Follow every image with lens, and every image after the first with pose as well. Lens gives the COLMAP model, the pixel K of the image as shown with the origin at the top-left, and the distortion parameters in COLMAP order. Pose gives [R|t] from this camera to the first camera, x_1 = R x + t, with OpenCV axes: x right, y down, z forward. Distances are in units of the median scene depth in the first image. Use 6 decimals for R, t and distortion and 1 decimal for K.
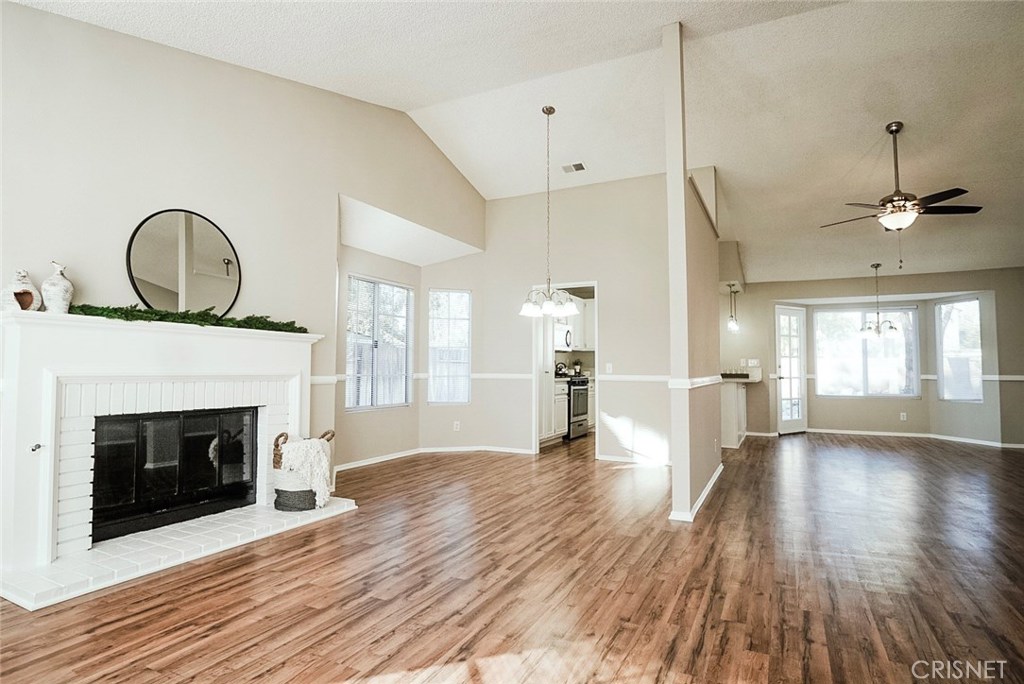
lens RADIAL K [[537.6, 0, 511.4], [0, 537.6, 341.0], [0, 0, 1]] dist [-0.026641, 0.000339]
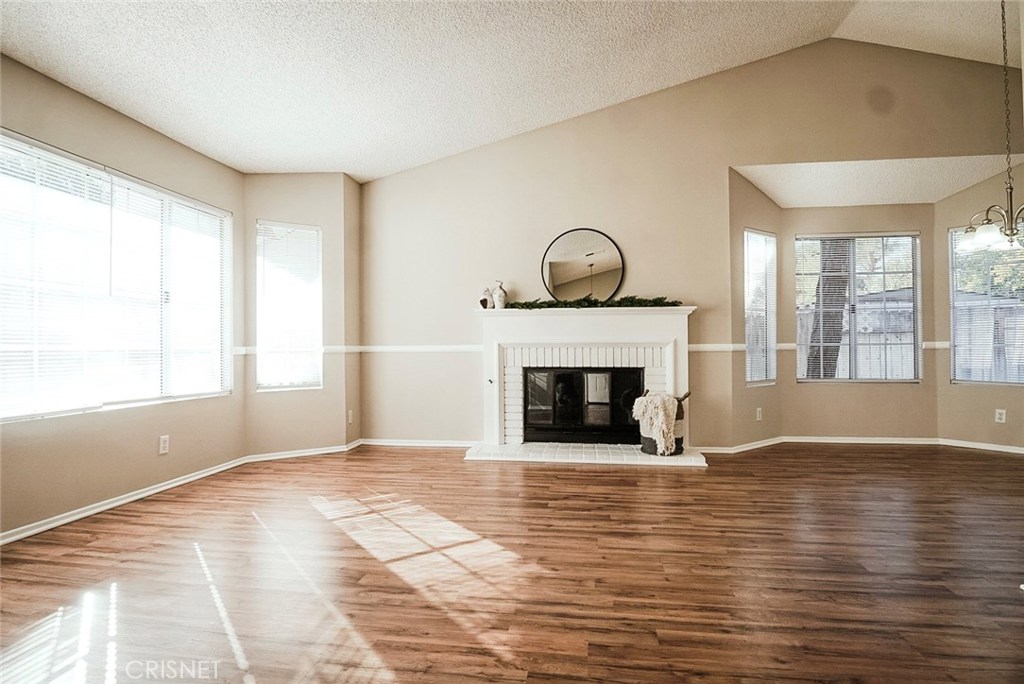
lens RADIAL K [[537.6, 0, 509.6], [0, 537.6, 343.5], [0, 0, 1]] dist [-0.026641, 0.000339]
pose [[0.304824, -0.010802, -0.952347, 0.883212], [0.057546, 0.998318, 0.007096, 0.053222], [0.950669, -0.056967, 0.304933, 0.449257]]
